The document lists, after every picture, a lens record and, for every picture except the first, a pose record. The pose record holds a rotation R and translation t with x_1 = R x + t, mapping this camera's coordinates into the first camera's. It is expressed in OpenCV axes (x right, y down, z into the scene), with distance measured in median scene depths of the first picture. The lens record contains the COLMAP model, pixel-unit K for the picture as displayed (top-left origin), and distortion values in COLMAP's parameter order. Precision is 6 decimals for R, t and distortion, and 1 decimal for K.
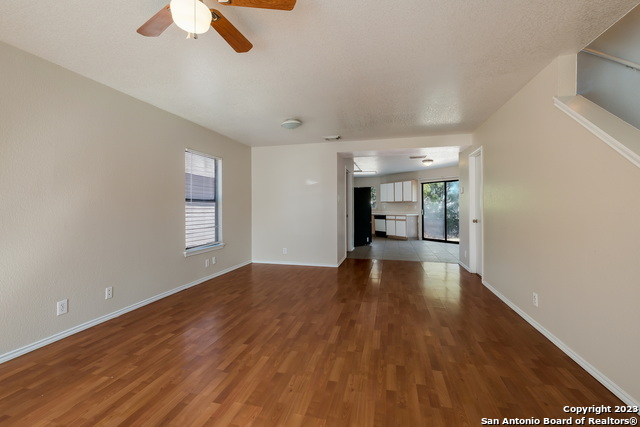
lens RADIAL K [[275.6, 0, 319.8], [0, 275.6, 204.8], [0, 0, 1]] dist [0.000907, 0.000094]
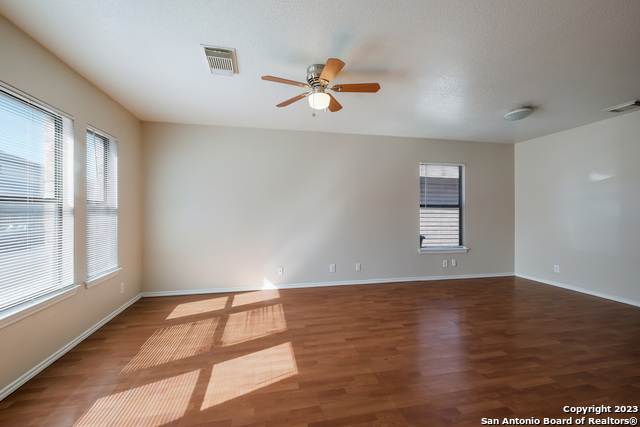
lens RADIAL K [[279.4, 0, 321.7], [0, 279.4, 210.6], [0, 0, 1]] dist [-0.001657, -0.000263]
pose [[0.454332, -0.002694, -0.890828, 0.392608], [0.004065, 0.999991, -0.000950, 0.001562], [0.890823, -0.003190, 0.454339, 0.075547]]
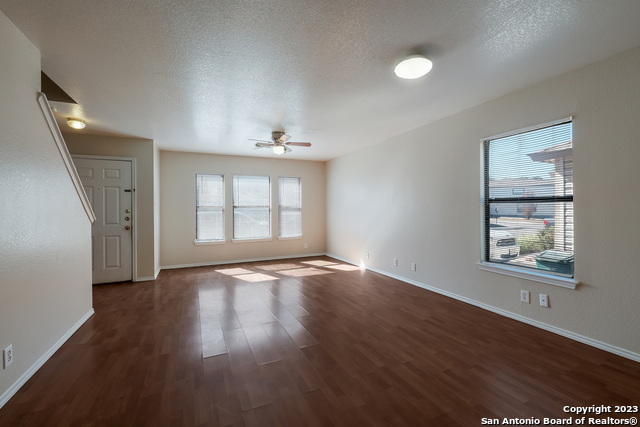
lens RADIAL K [[279.4, 0, 321.7], [0, 279.4, 210.6], [0, 0, 1]] dist [-0.001657, -0.000263]
pose [[-0.775850, 0.009265, -0.630849, 0.420895], [0.011202, 0.999937, 0.000908, 0.003955], [0.630818, -0.006363, -0.775905, 1.350980]]
